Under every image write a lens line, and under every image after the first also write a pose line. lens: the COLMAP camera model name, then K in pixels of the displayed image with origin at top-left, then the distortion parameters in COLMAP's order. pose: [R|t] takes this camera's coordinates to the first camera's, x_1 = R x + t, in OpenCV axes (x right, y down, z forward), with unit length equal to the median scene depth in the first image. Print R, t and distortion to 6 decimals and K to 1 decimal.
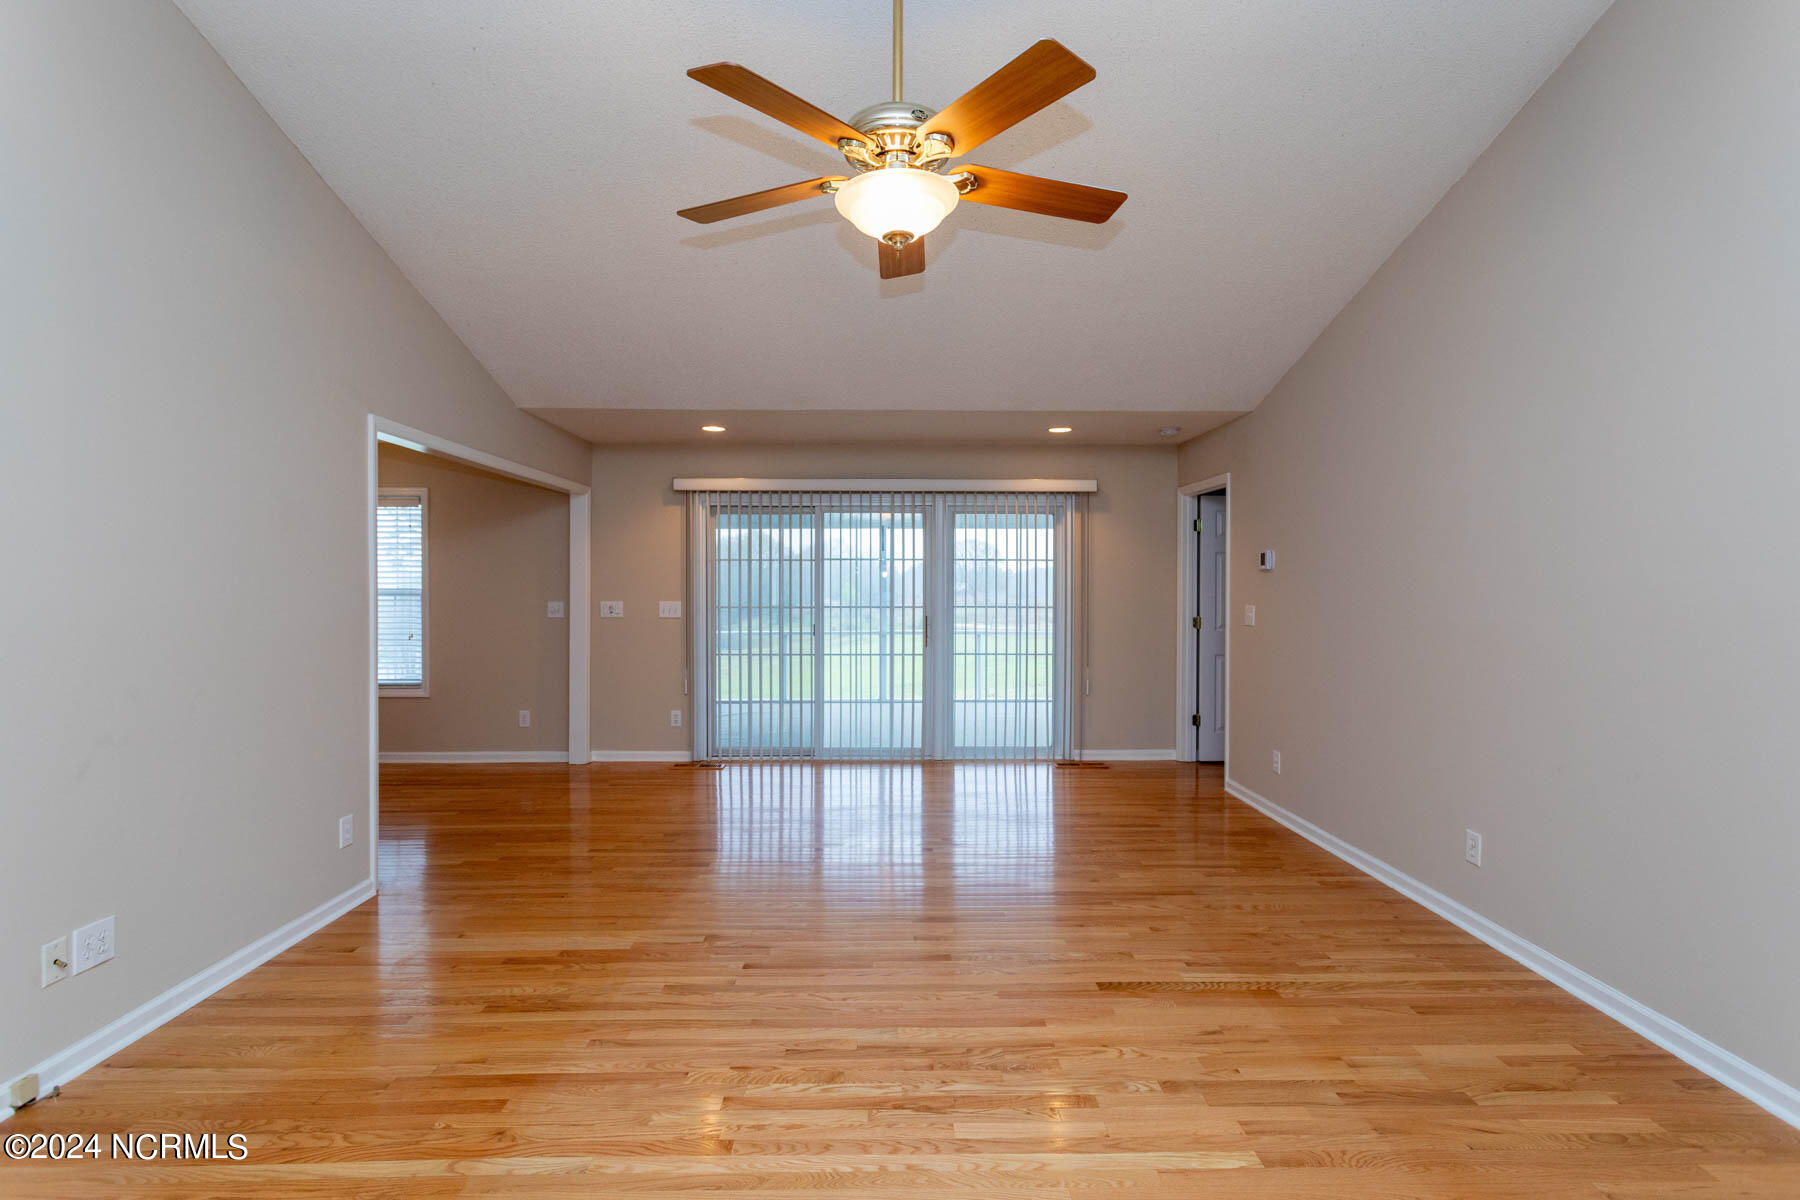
lens RADIAL K [[851.0, 0, 900.0], [0, 851.0, 600.0], [0, 0, 1]] dist [0.002310, 0.000809]
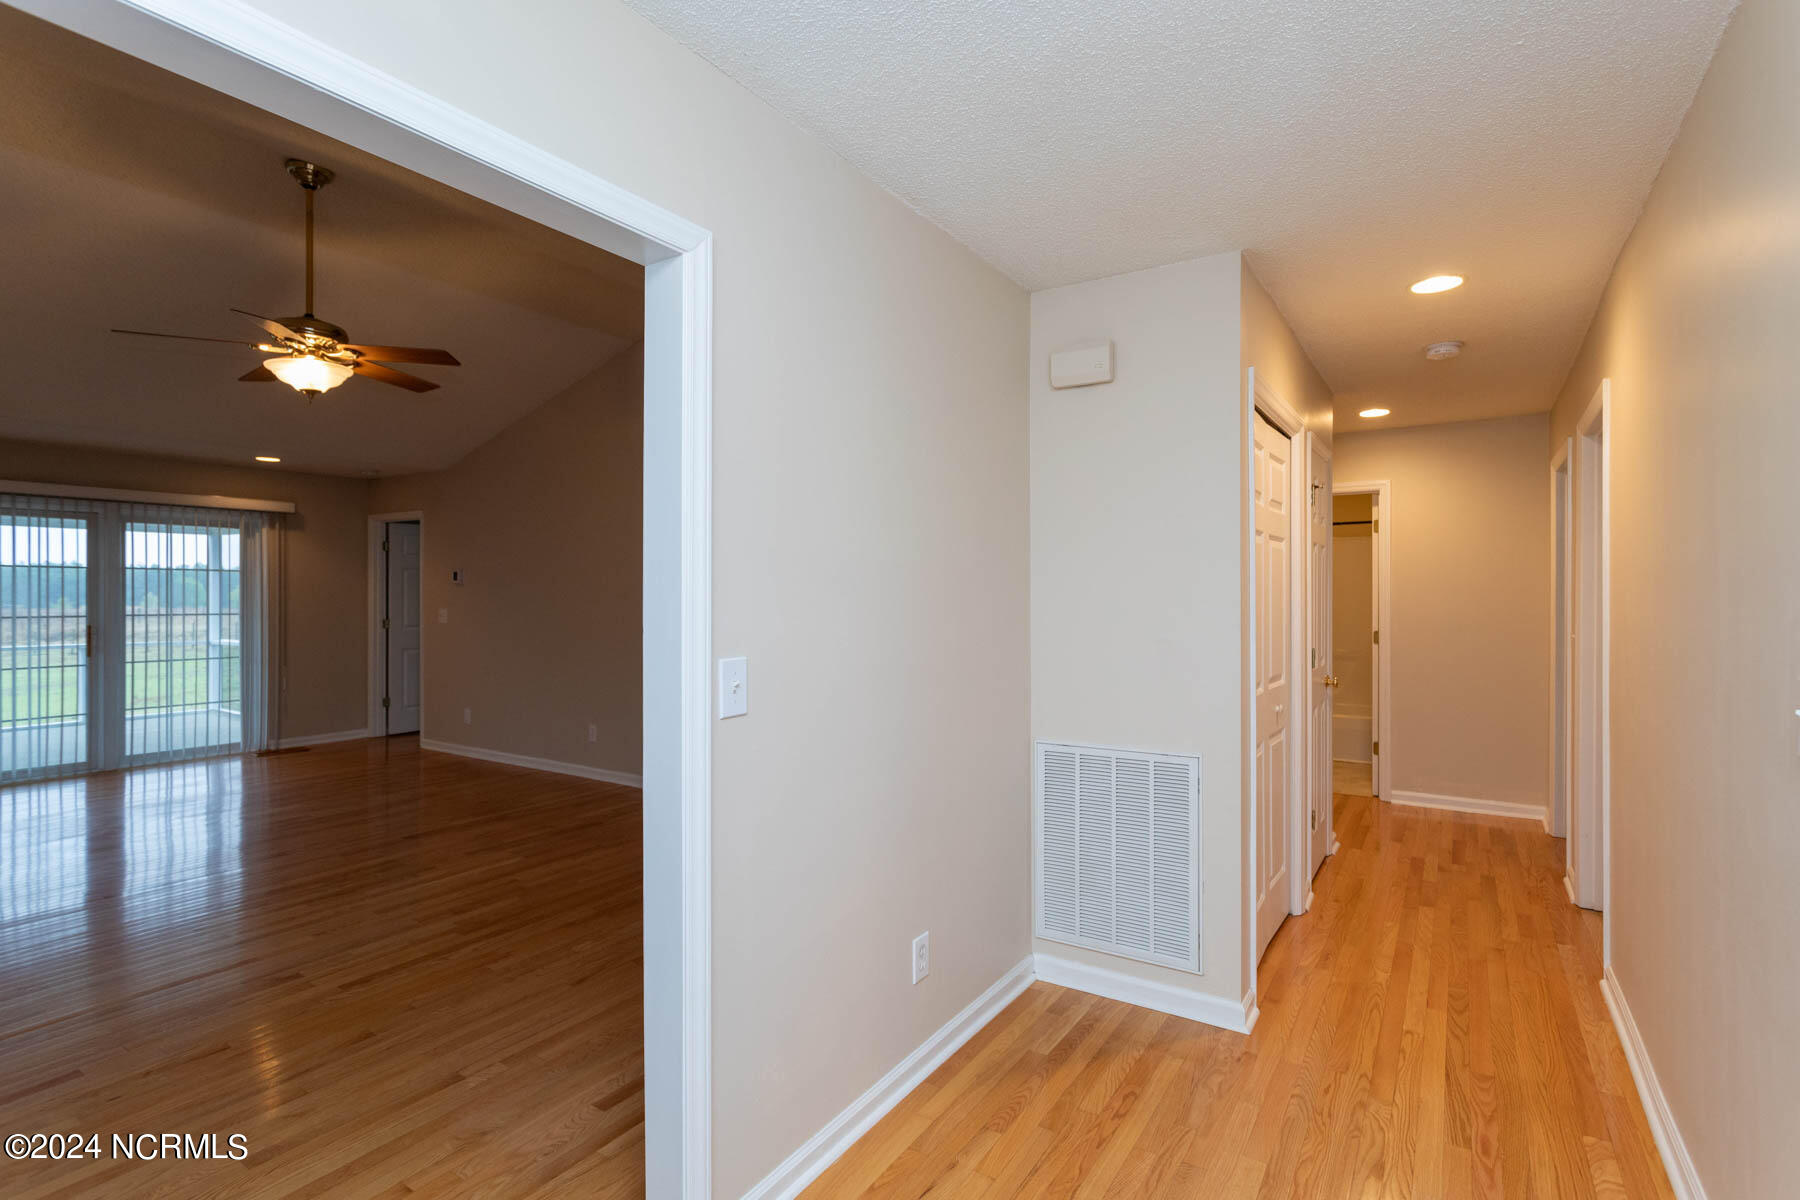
lens RADIAL K [[843.5, 0, 900.0], [0, 843.5, 600.0], [0, 0, 1]] dist [-0.001105, 0.000628]
pose [[0.556755, -0.005745, 0.830657, -0.259048], [0.011607, 0.999932, -0.000864, 0.001440], [-0.830595, 0.010123, 0.556784, -0.314691]]
